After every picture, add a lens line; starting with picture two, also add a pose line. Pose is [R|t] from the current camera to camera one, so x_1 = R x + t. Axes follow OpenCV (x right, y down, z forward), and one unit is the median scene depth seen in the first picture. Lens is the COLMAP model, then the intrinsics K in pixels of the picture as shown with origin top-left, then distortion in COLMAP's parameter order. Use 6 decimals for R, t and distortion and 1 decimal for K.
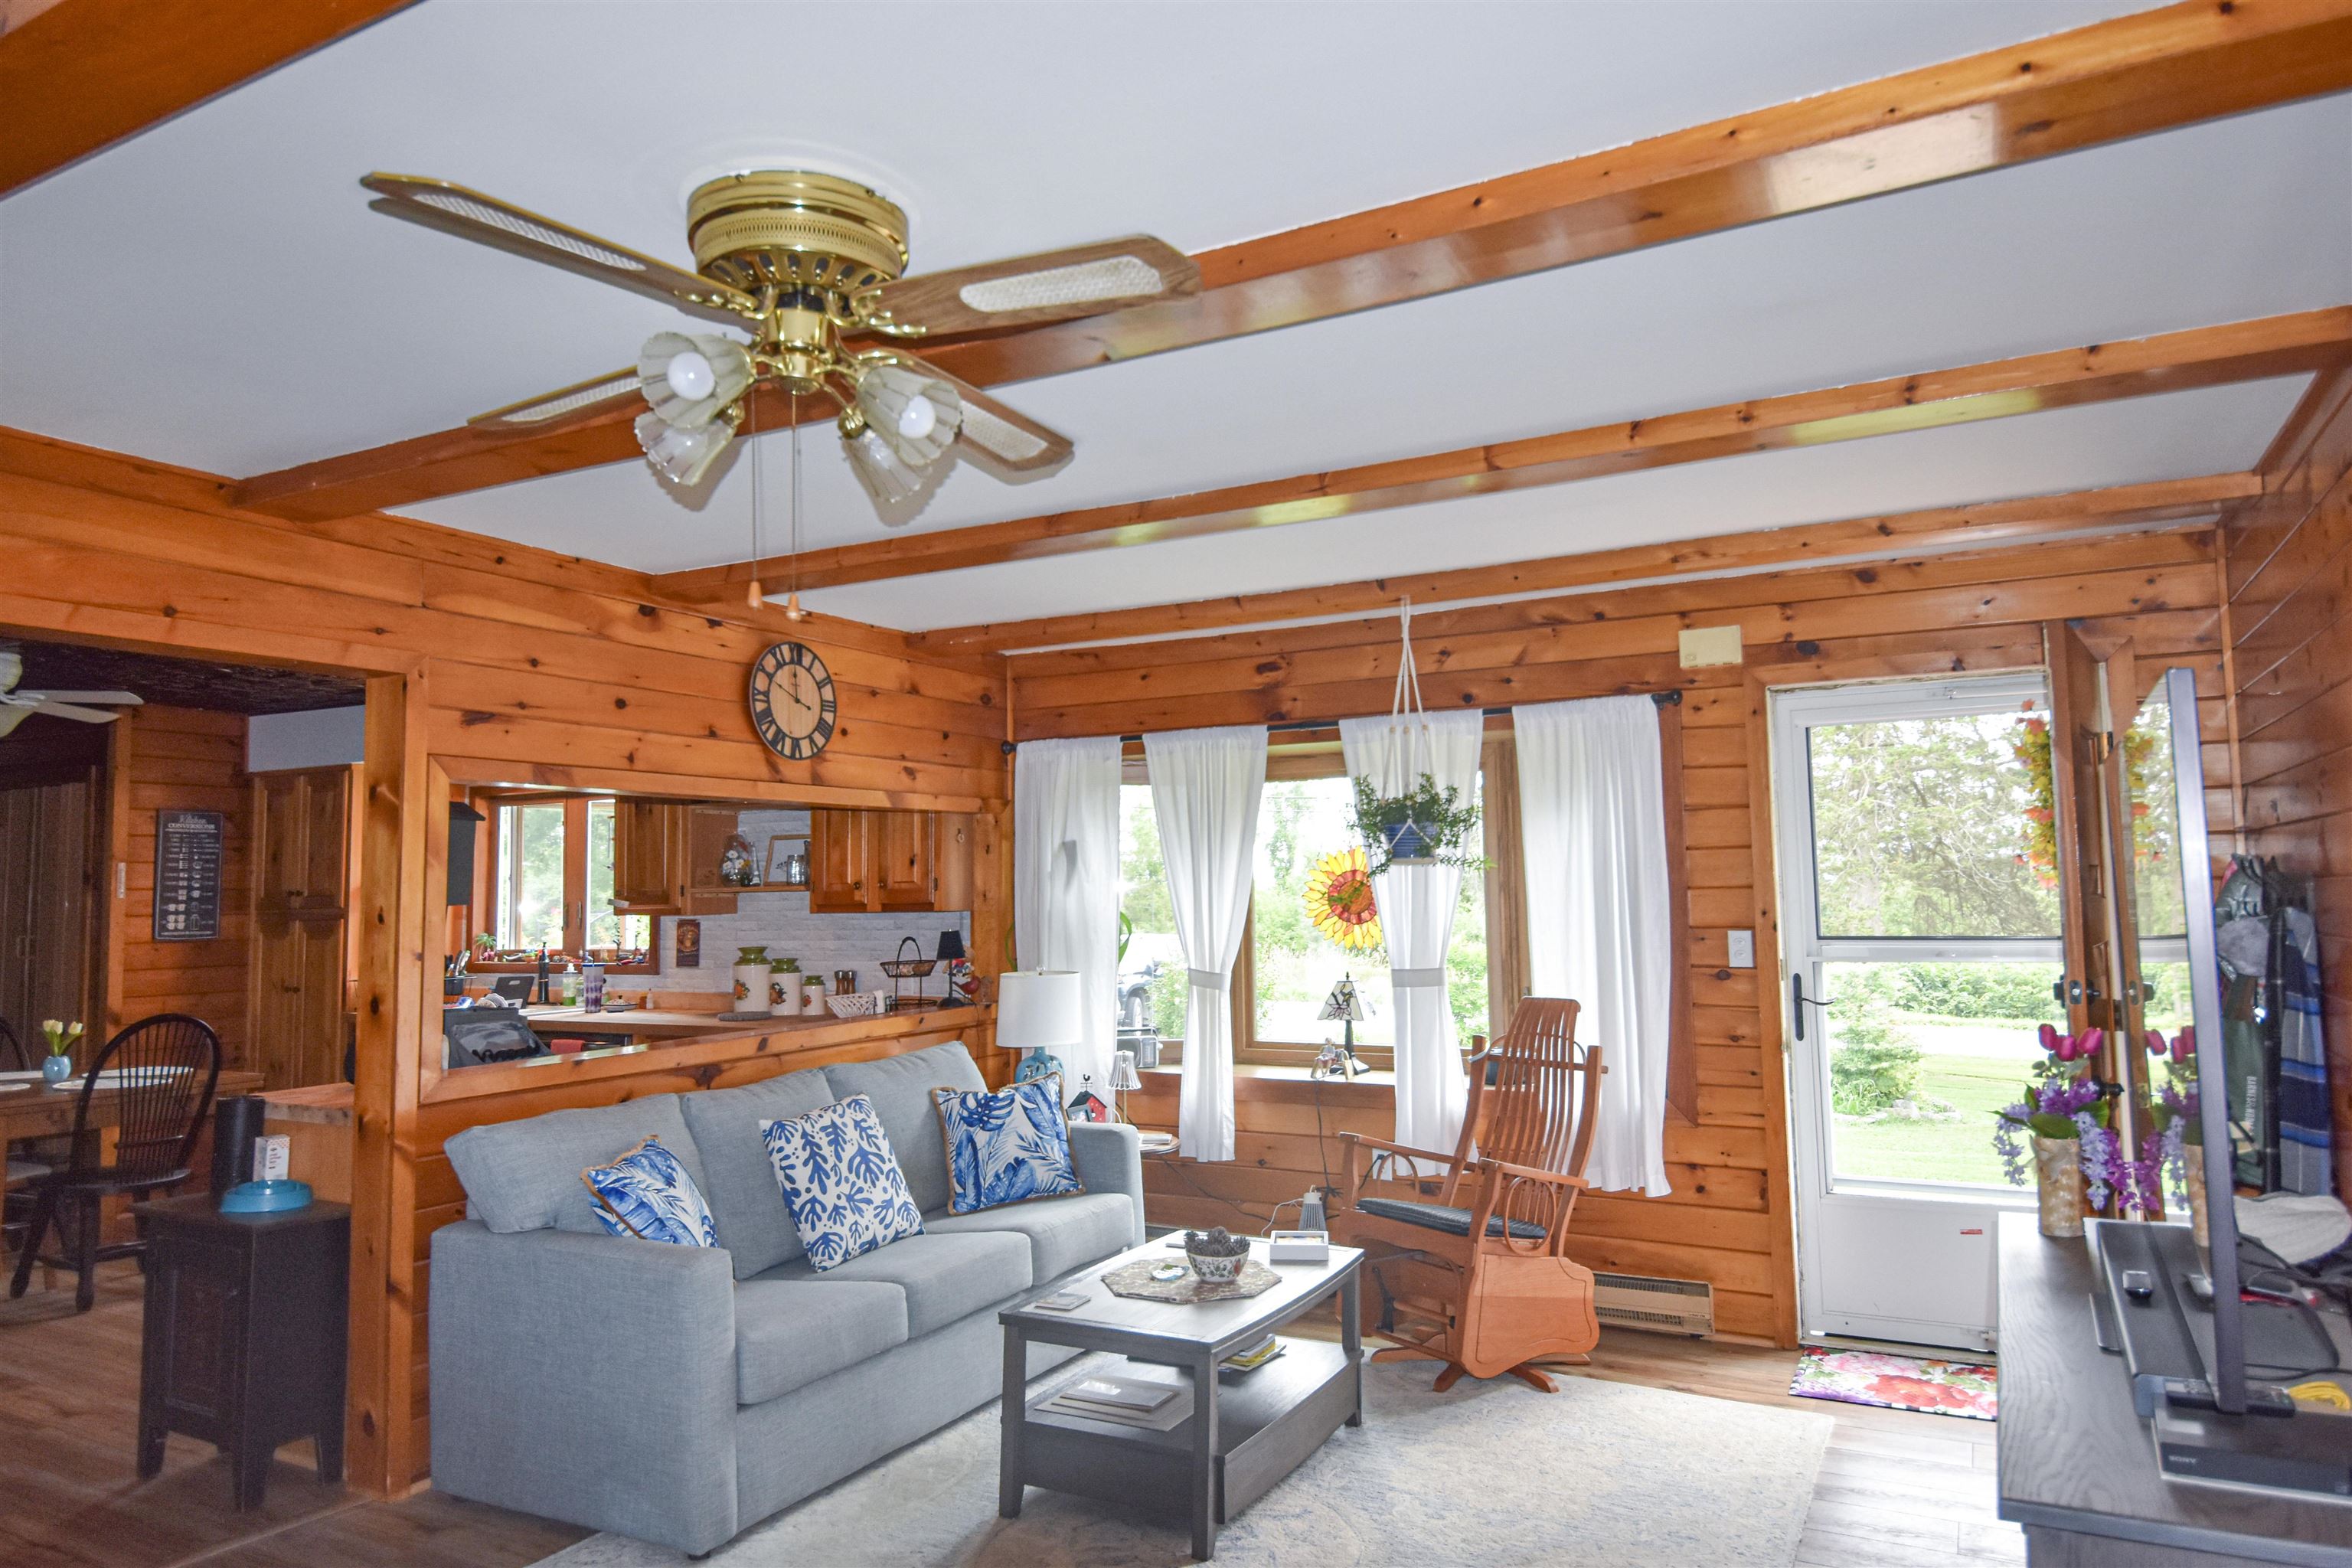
lens RADIAL K [[1496.6, 0, 1182.4], [0, 1496.6, 784.5], [0, 0, 1]] dist [0.019900, -0.010685]
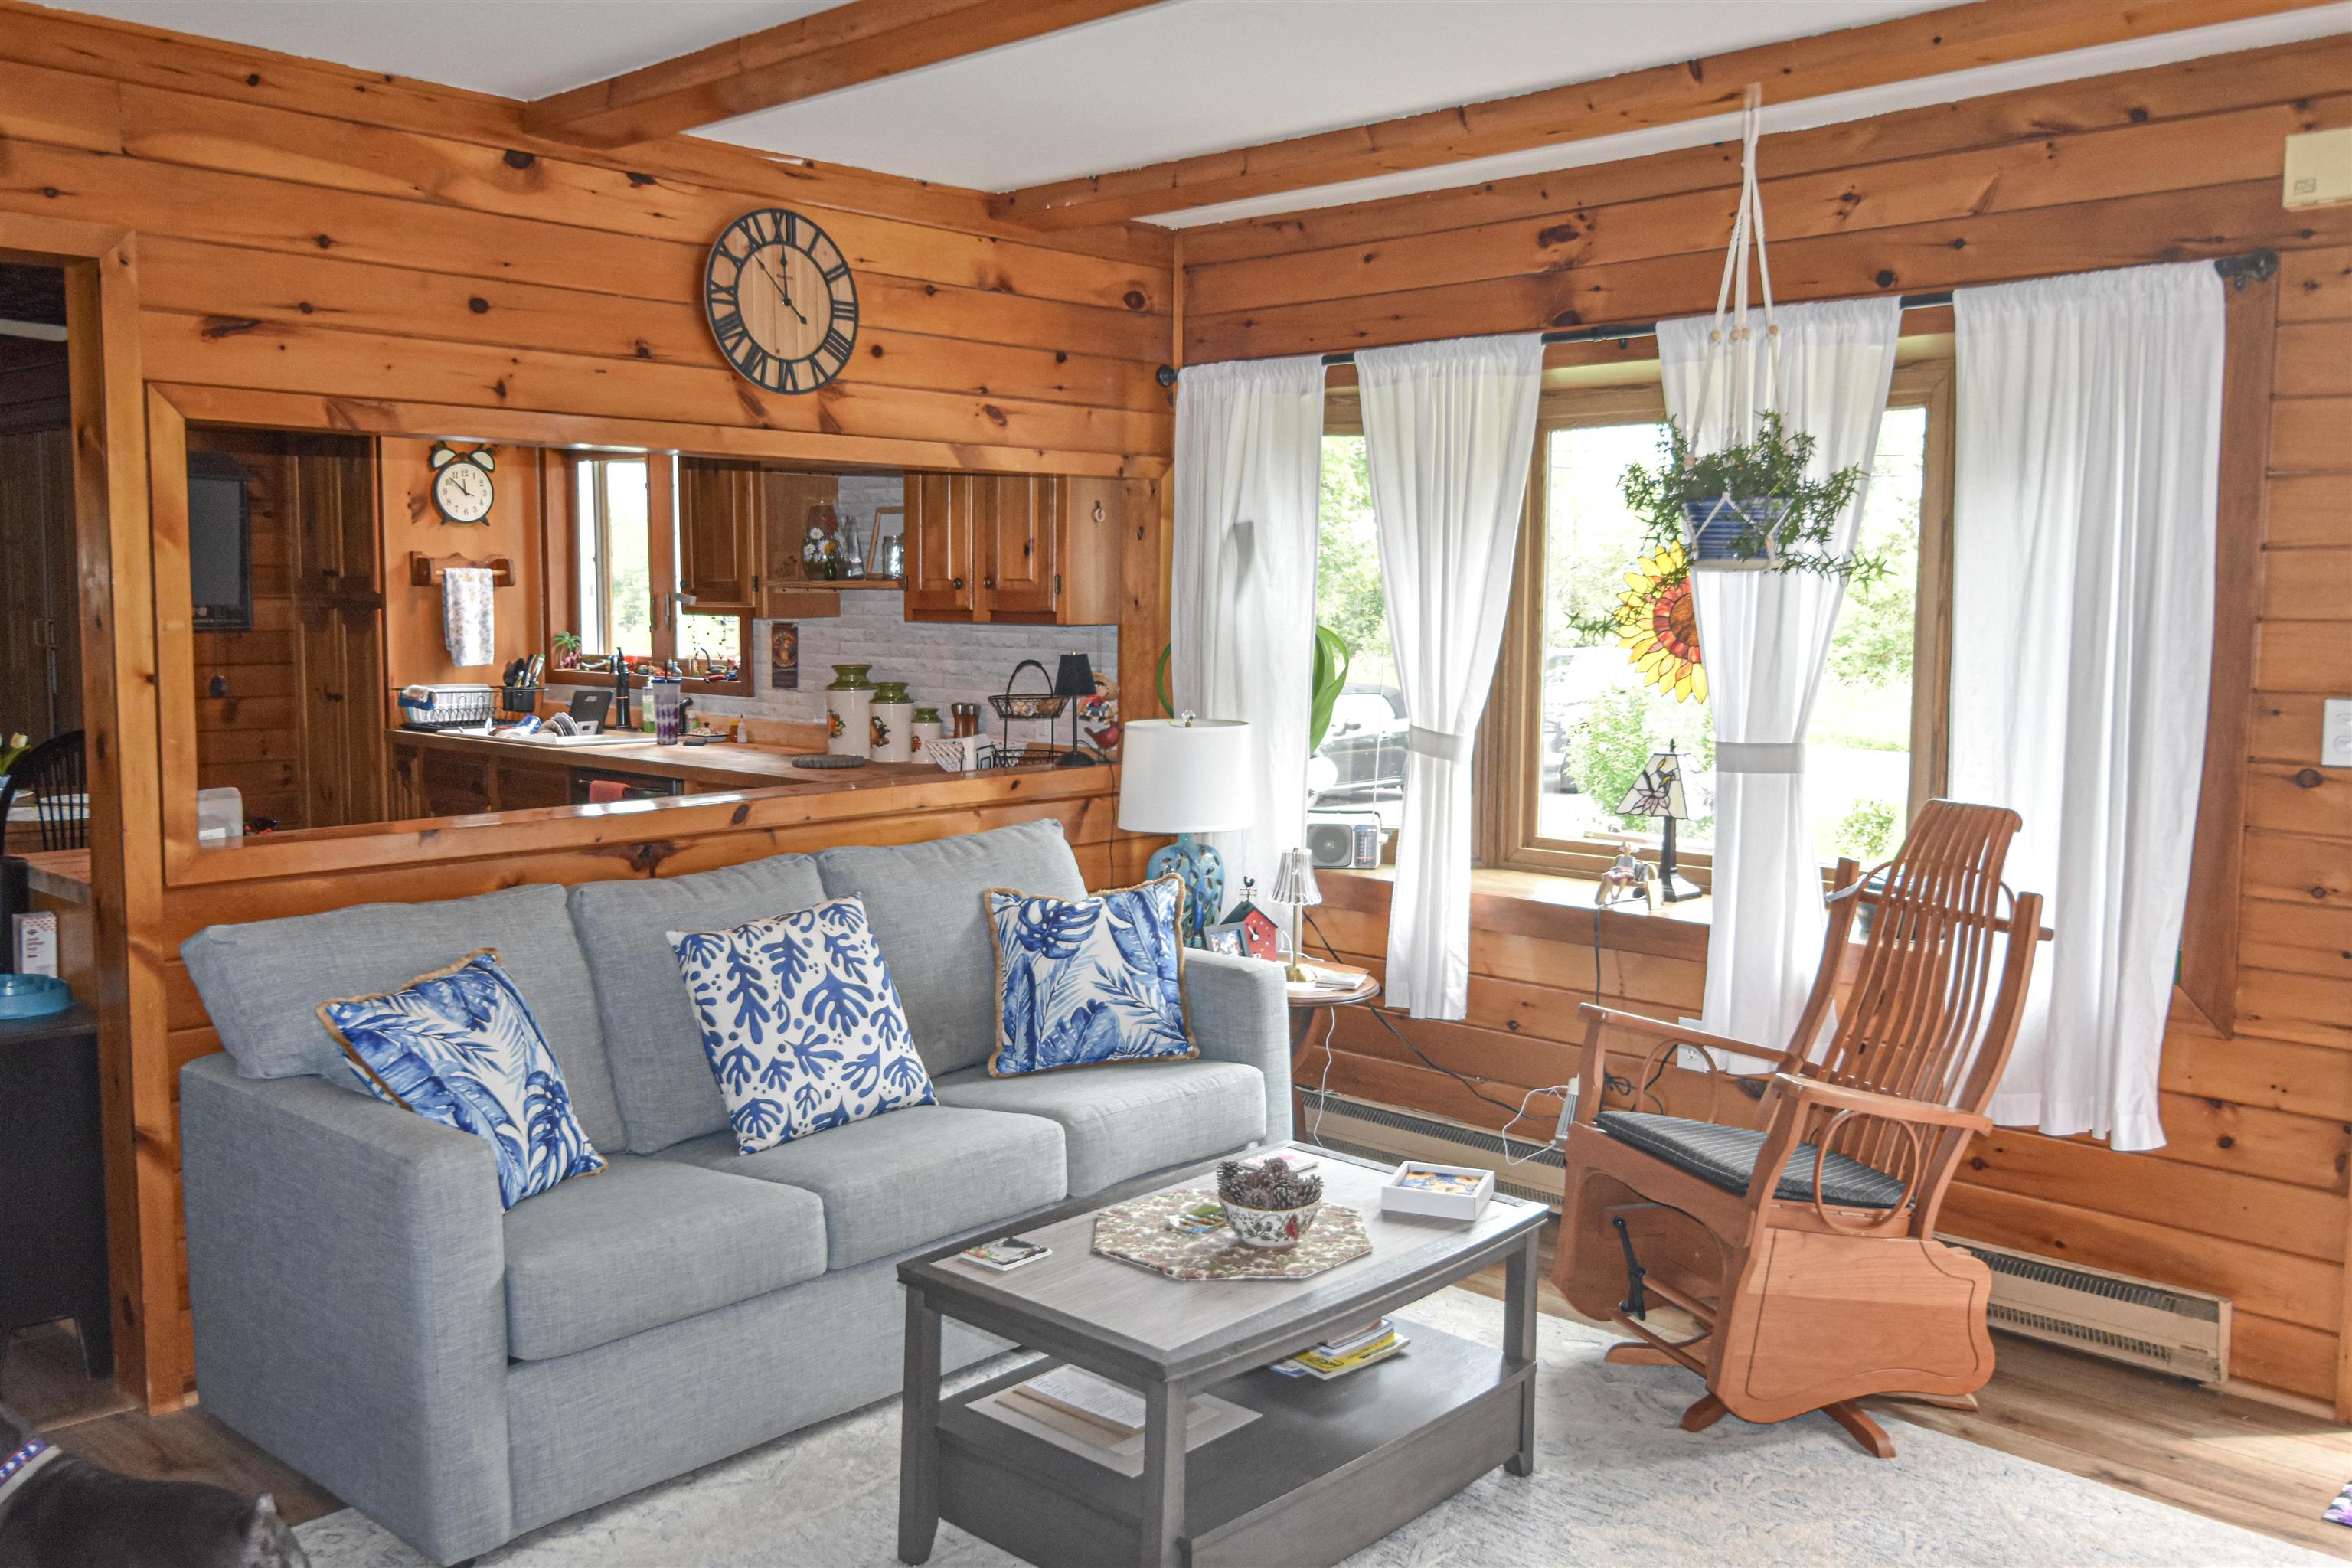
lens RADIAL K [[1979.0, 0, 1171.0], [0, 1979.0, 788.1], [0, 0, 1]] dist [0.053729, -0.046815]
pose [[0.965165, 0.047232, -0.257345, 0.146245], [-0.001512, 0.984561, 0.175035, 0.001353], [0.261639, -0.168549, 0.950335, 0.187145]]
